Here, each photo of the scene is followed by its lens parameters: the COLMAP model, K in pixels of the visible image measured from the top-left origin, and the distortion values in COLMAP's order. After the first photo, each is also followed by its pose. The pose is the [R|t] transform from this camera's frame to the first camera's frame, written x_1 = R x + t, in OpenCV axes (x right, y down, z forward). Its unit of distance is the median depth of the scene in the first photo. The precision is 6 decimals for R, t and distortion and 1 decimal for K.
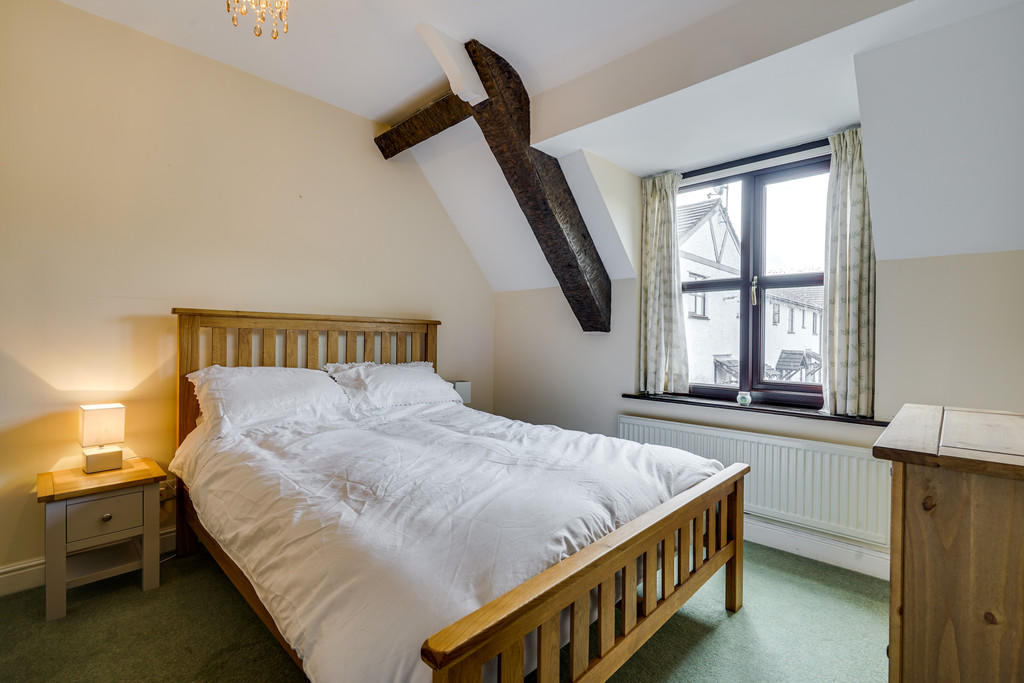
lens RADIAL K [[459.8, 0, 515.7], [0, 459.8, 341.1], [0, 0, 1]] dist [-0.004000, 0.000045]
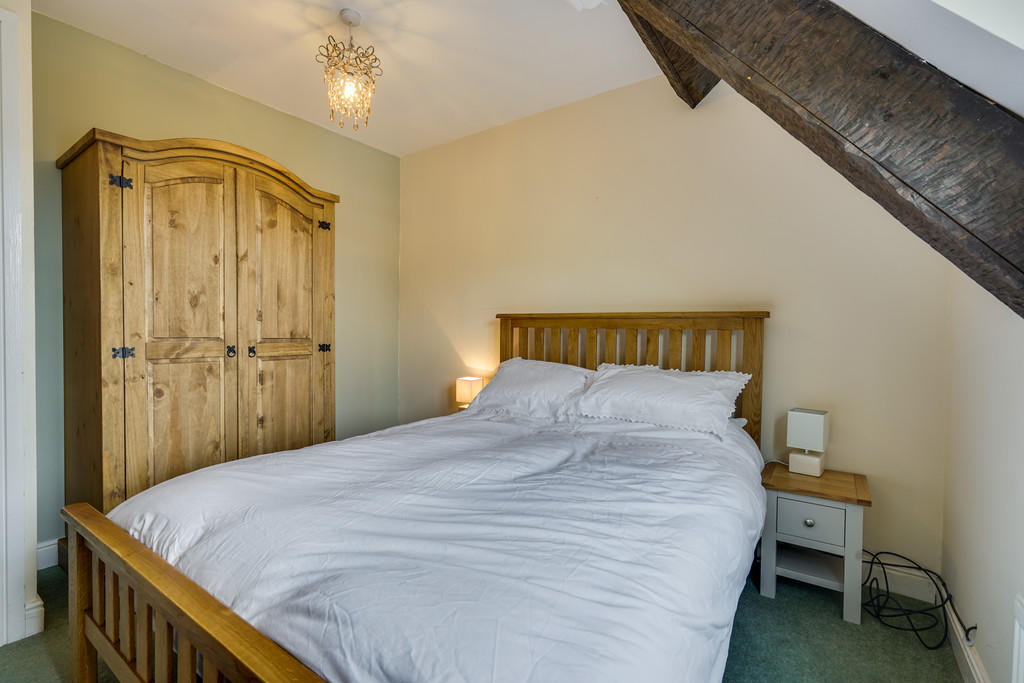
lens RADIAL K [[459.8, 0, 515.7], [0, 459.8, 341.1], [0, 0, 1]] dist [-0.004000, 0.000045]
pose [[0.159016, 0.006839, -0.987252, 0.506105], [-0.017051, 0.999846, 0.004179, 0.001135], [0.987129, 0.016169, 0.159108, 0.665971]]
